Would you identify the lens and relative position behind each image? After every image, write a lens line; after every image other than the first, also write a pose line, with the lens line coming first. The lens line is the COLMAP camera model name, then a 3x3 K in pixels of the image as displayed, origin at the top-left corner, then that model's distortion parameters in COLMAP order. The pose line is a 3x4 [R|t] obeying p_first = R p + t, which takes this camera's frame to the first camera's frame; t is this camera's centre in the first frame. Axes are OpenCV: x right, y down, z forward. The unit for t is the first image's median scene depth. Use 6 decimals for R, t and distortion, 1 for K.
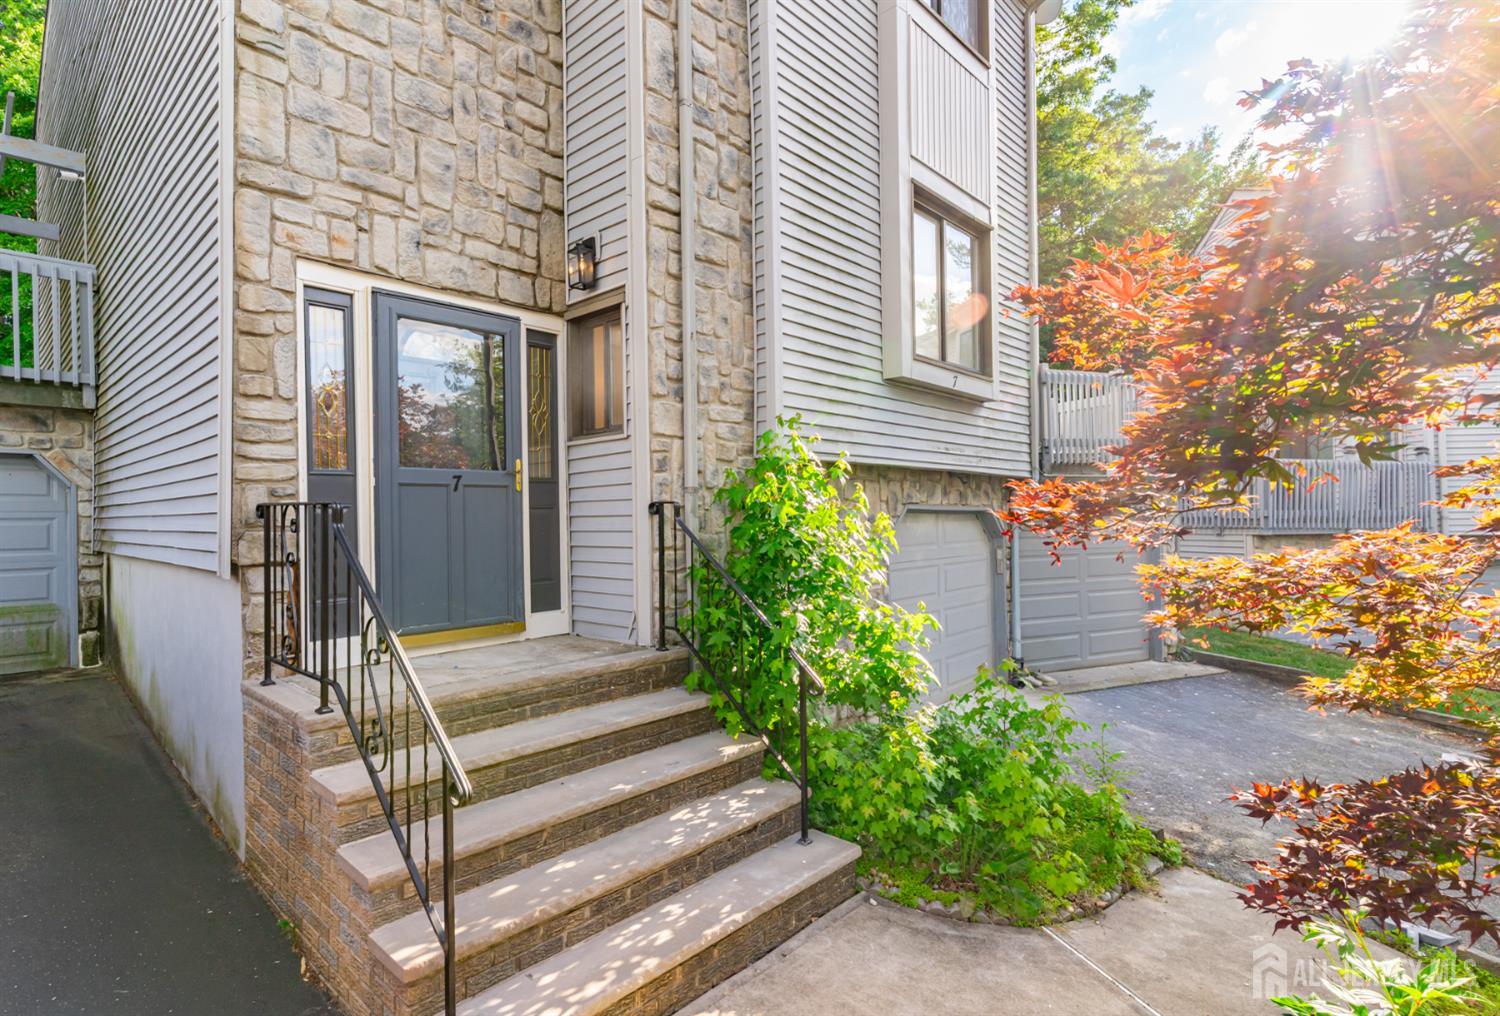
lens RADIAL K [[762.2, 0, 709.0], [0, 762.2, 509.5], [0, 0, 1]] dist [0.002266, 0.000392]
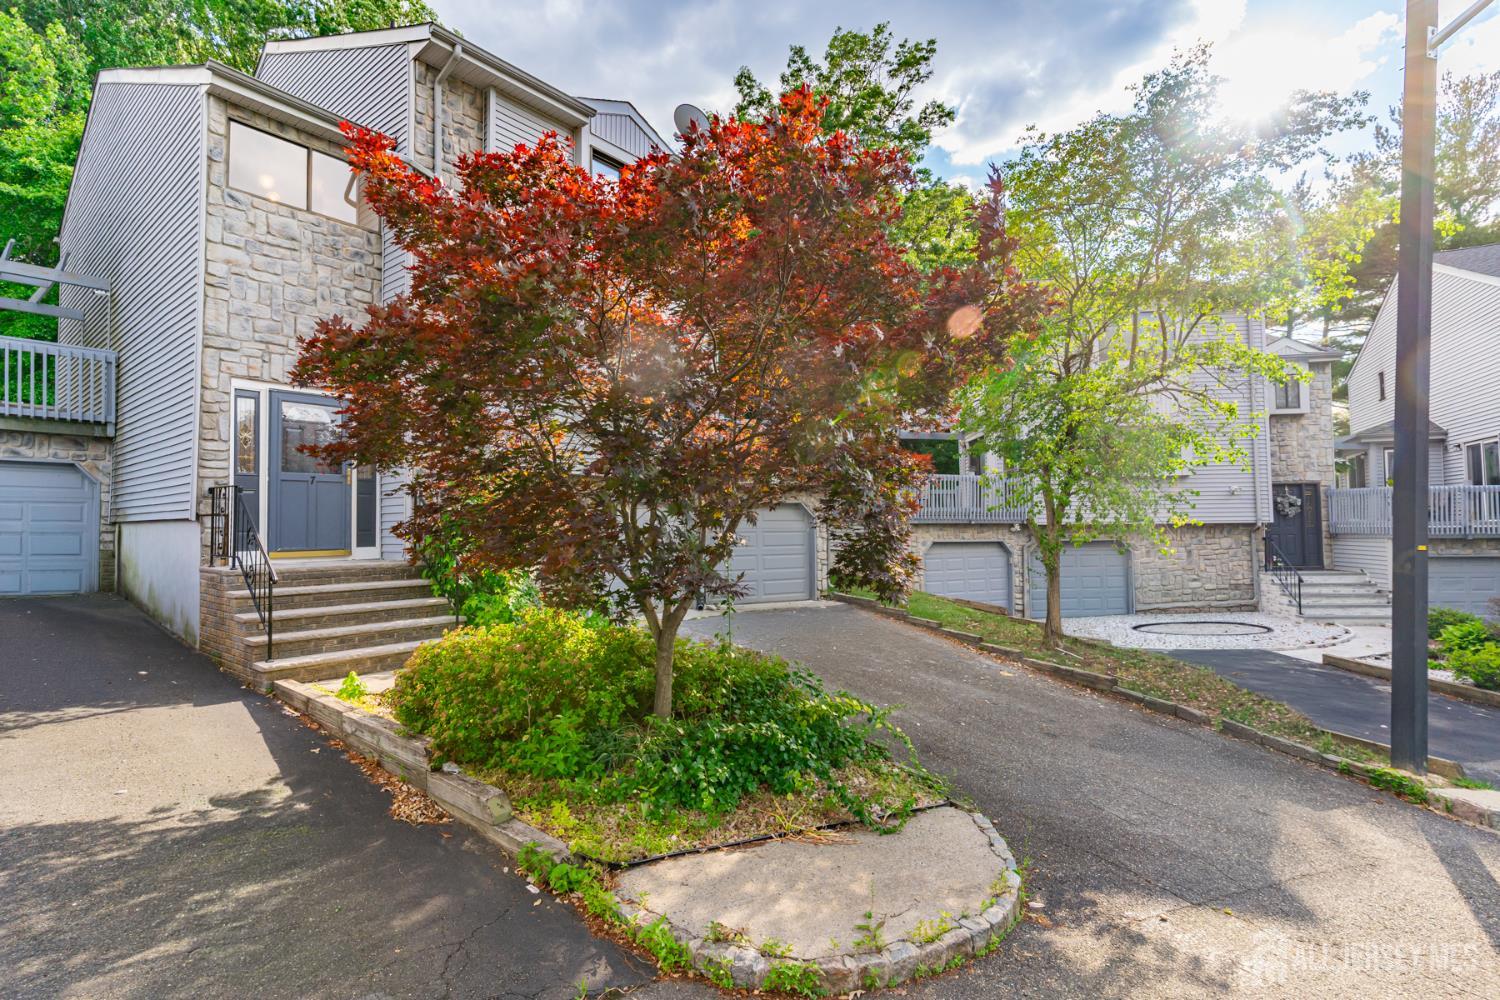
lens RADIAL K [[721.0, 0, 741.5], [0, 721.0, 495.2], [0, 0, 1]] dist [-0.000606, 0.000156]
pose [[0.996623, 0.005679, 0.081913, 0.719870], [-0.002957, 0.999441, -0.033314, 0.072914], [-0.082056, 0.032959, 0.996083, -1.122480]]
